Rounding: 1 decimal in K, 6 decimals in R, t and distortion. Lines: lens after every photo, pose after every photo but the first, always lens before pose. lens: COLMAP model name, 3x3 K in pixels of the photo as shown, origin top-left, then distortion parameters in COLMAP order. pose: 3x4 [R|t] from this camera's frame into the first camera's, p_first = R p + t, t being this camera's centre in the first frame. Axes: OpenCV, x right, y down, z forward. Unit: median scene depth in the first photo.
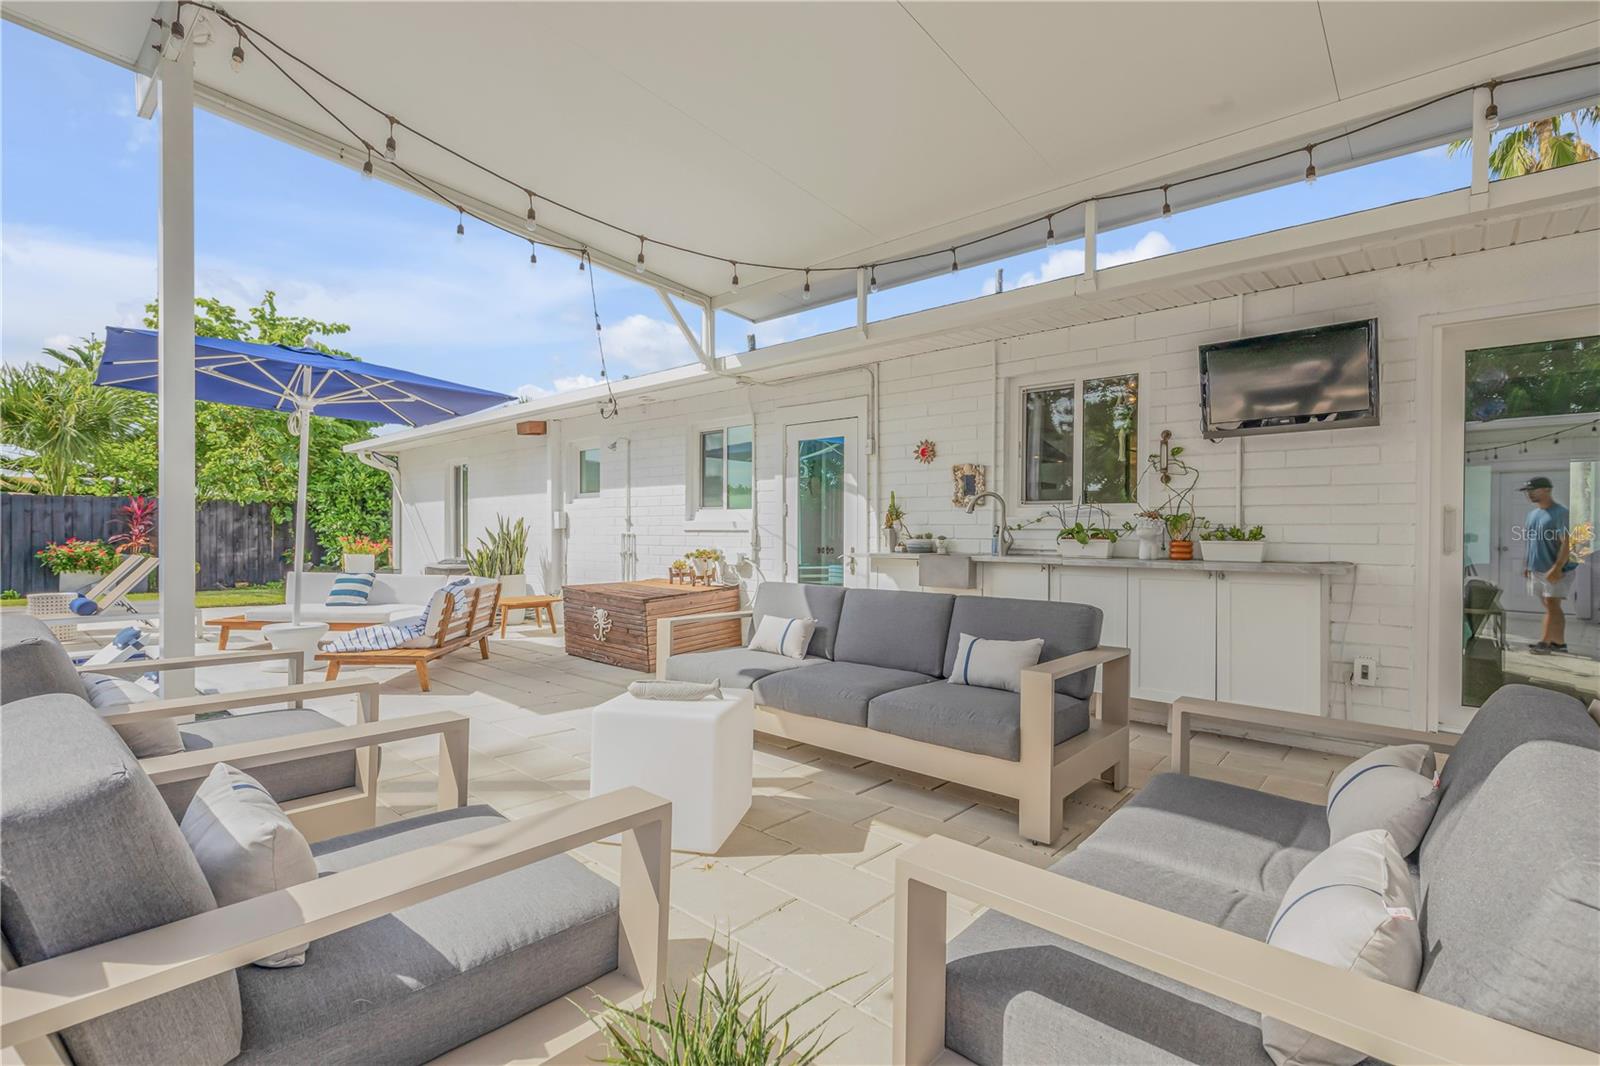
lens RADIAL K [[733.4, 0, 797.7], [0, 733.4, 533.2], [0, 0, 1]] dist [0.008114, -0.001665]
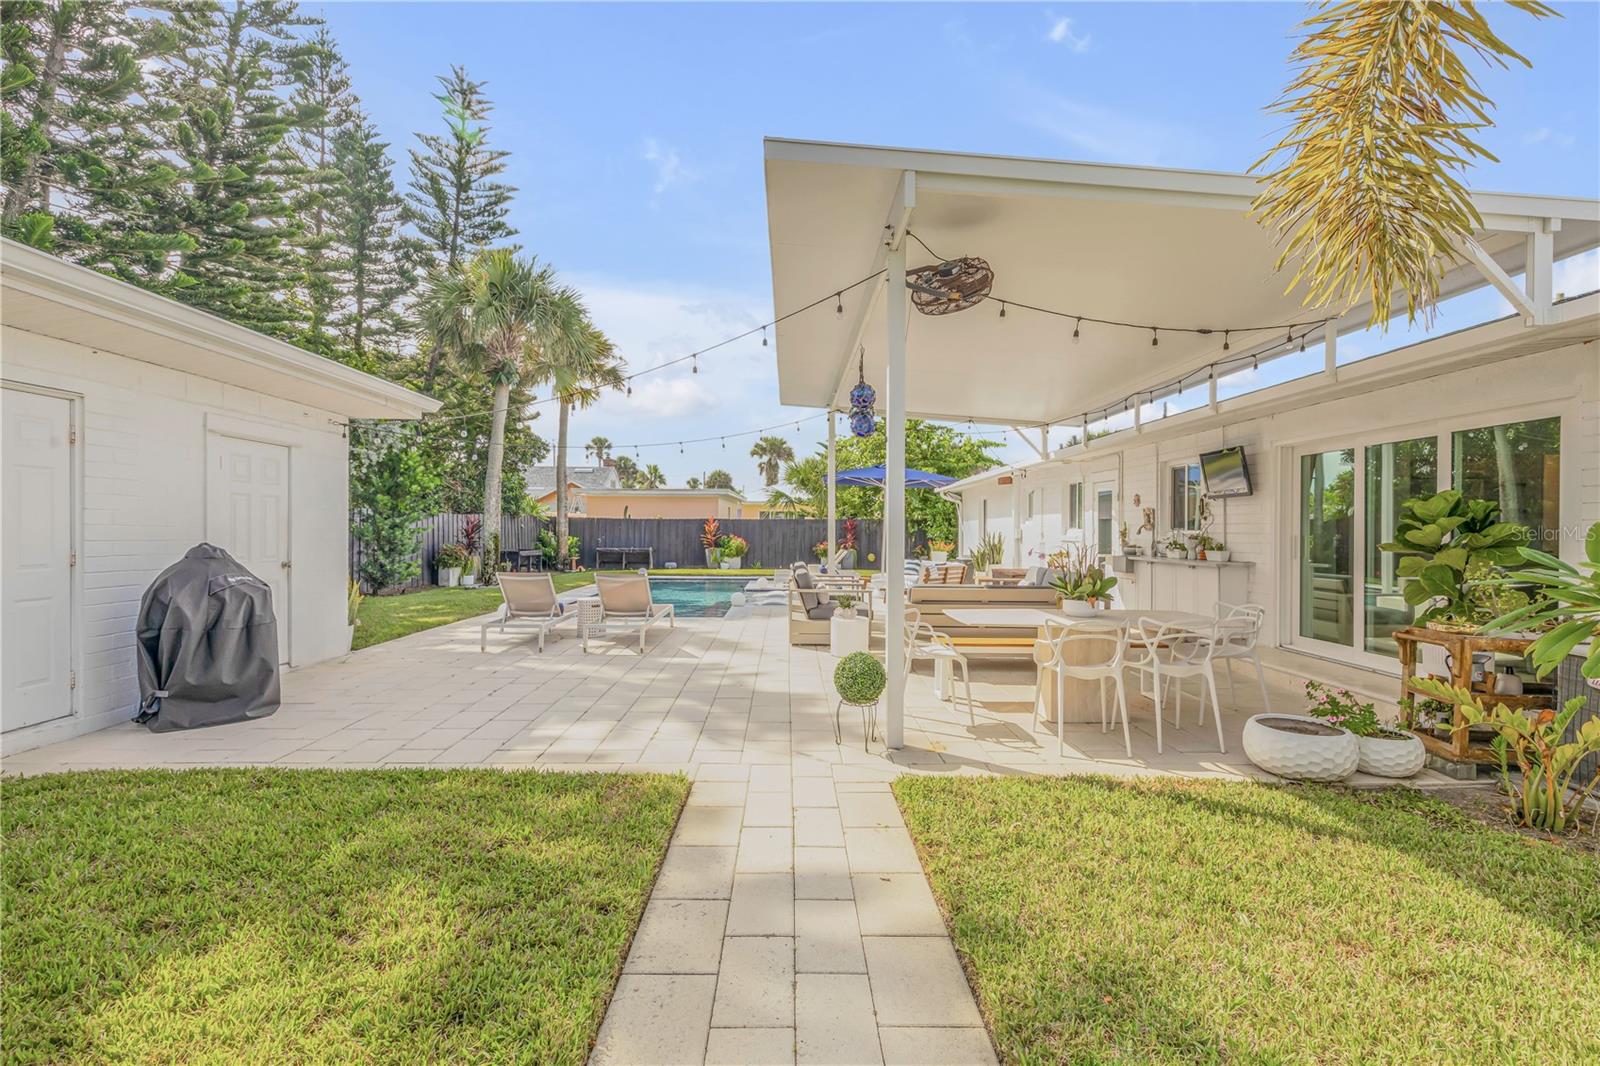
lens RADIAL K [[733.4, 0, 797.7], [0, 733.4, 533.2], [0, 0, 1]] dist [0.008114, -0.001665]
pose [[0.674633, -0.000183, -0.738153, 0.846384], [-0.001028, 0.999999, -0.001187, -0.021935], [0.738153, 0.001559, 0.674632, -0.772469]]
